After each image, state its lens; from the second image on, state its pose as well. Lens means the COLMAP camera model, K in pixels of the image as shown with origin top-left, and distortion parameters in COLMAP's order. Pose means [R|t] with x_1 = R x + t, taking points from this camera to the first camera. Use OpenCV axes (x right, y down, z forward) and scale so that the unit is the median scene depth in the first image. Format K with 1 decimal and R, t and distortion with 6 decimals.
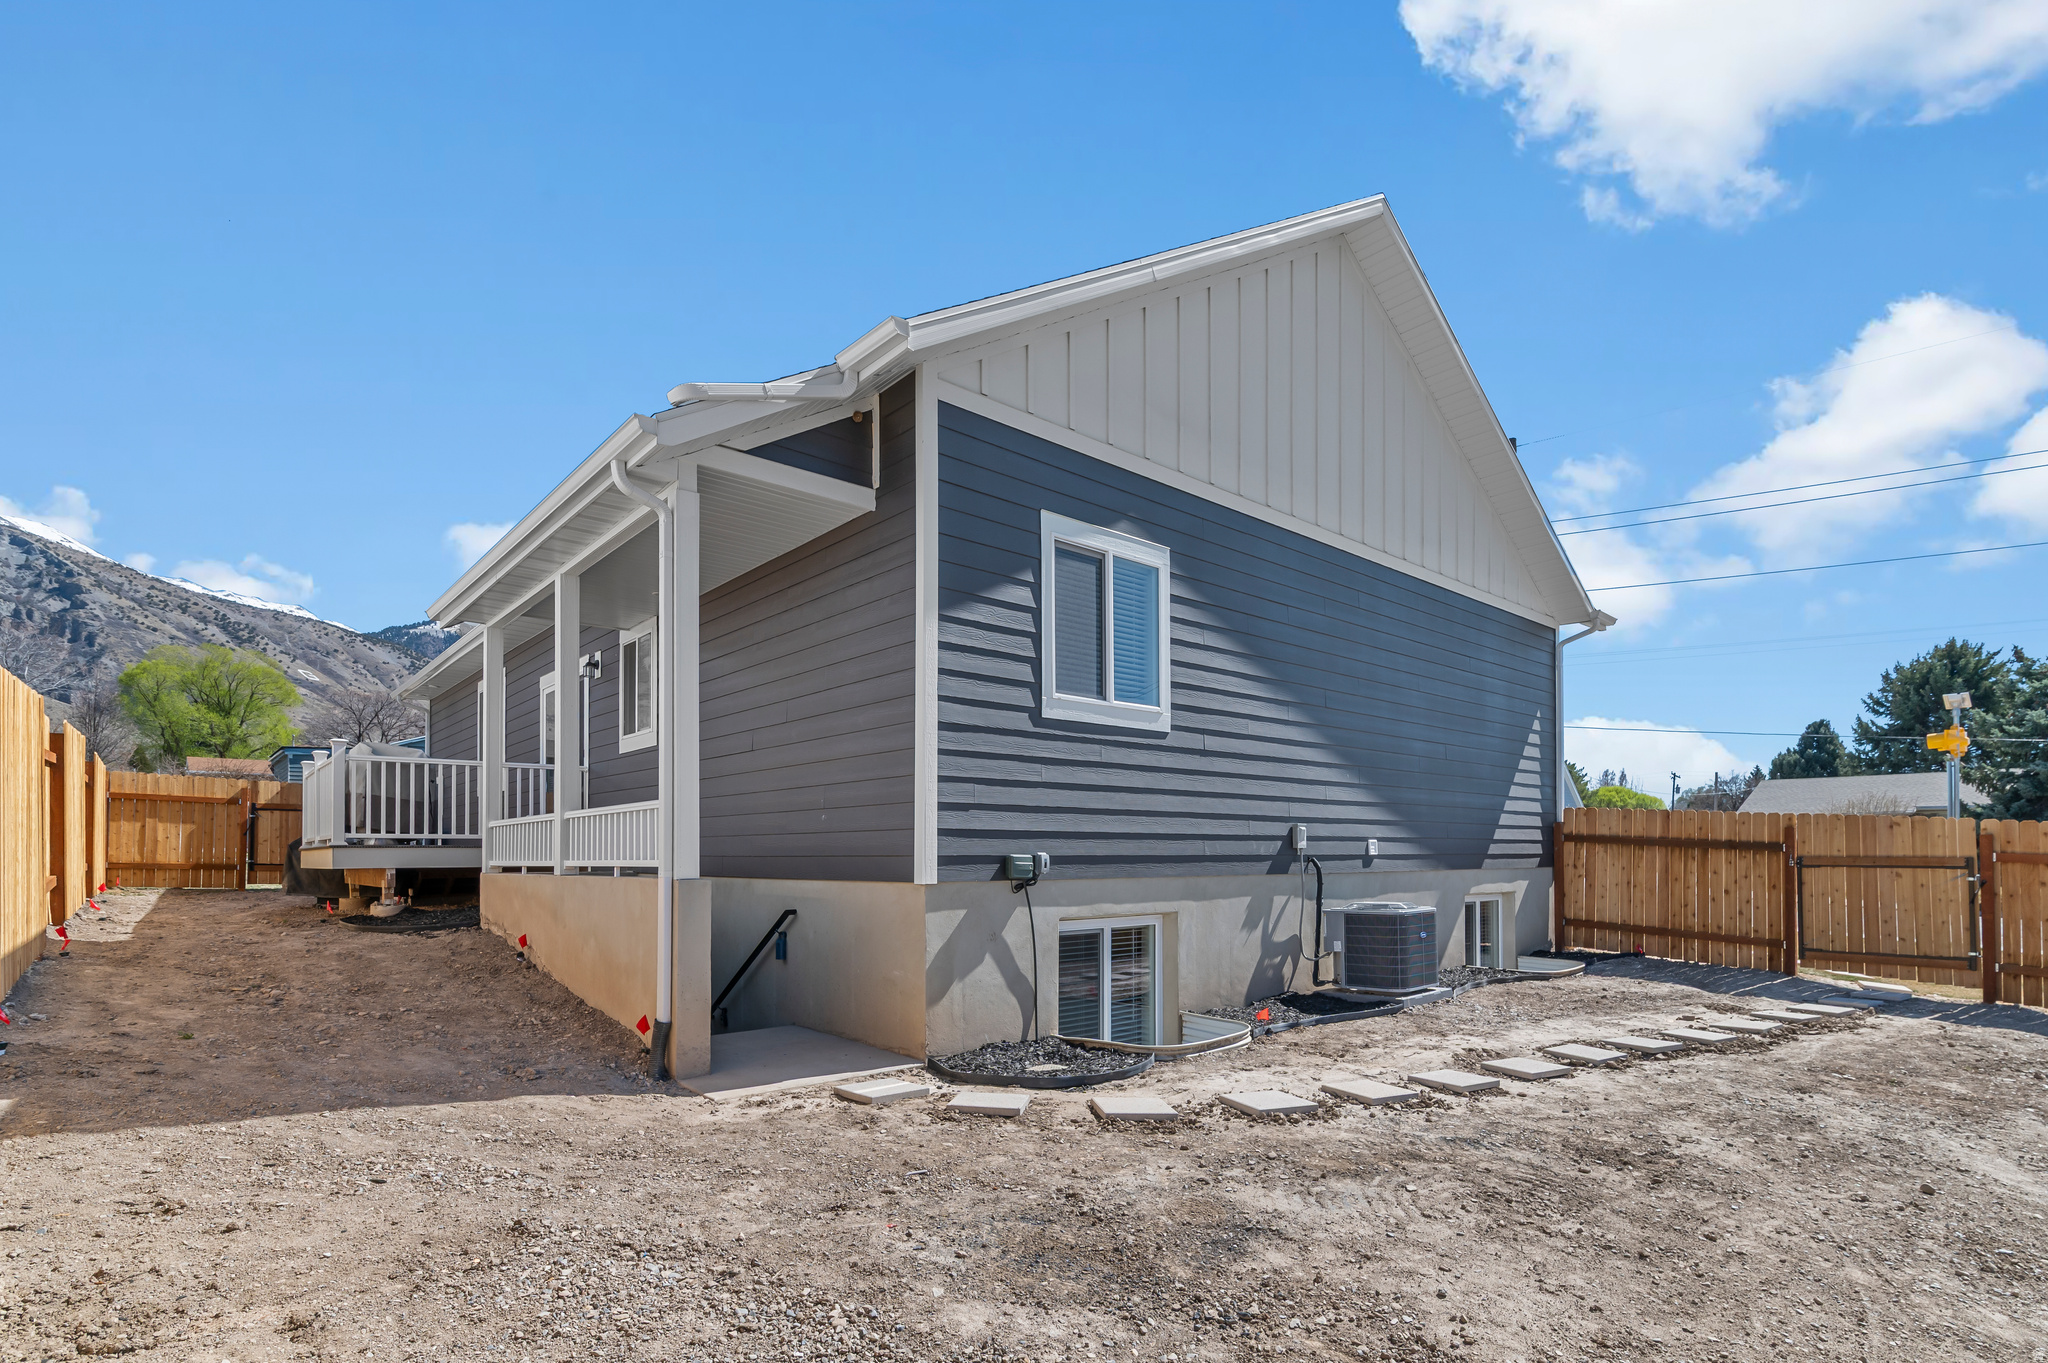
lens RADIAL K [[925.5, 0, 1041.9], [0, 925.5, 694.9], [0, 0, 1]] dist [0.002155, 0.000273]
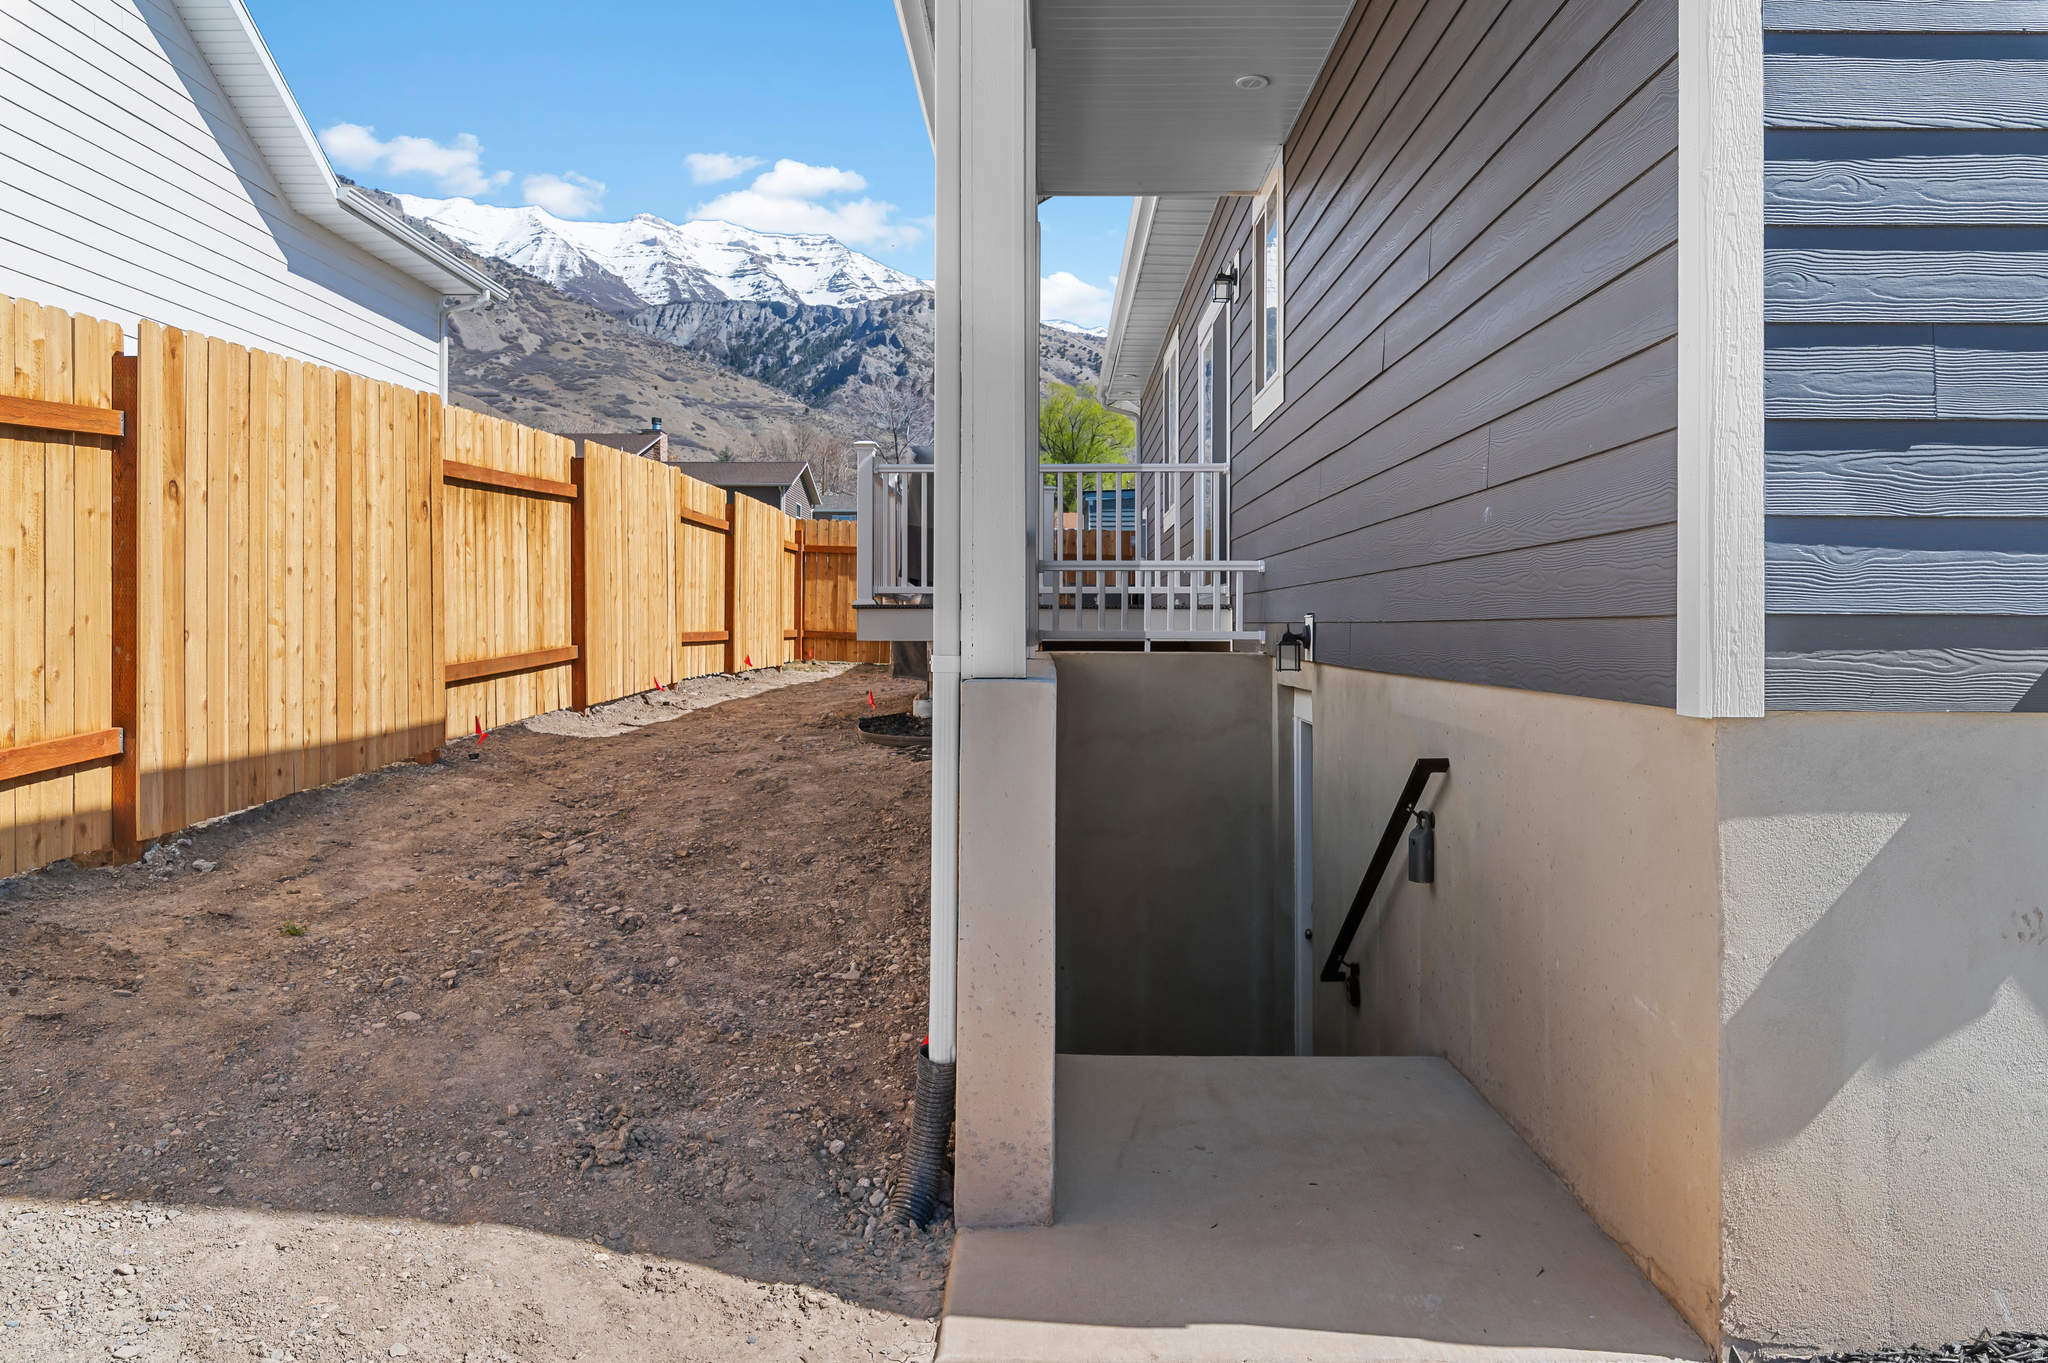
lens RADIAL K [[1524.7, 0, 1024.8], [0, 1524.7, 581.3], [0, 0, 1]] dist [-0.001801, -0.001944]
pose [[0.752596, -0.016690, -0.658271, 0.017596], [0.110281, 0.988754, 0.101014, 0.093404], [0.649182, -0.148617, 0.745973, 0.518885]]
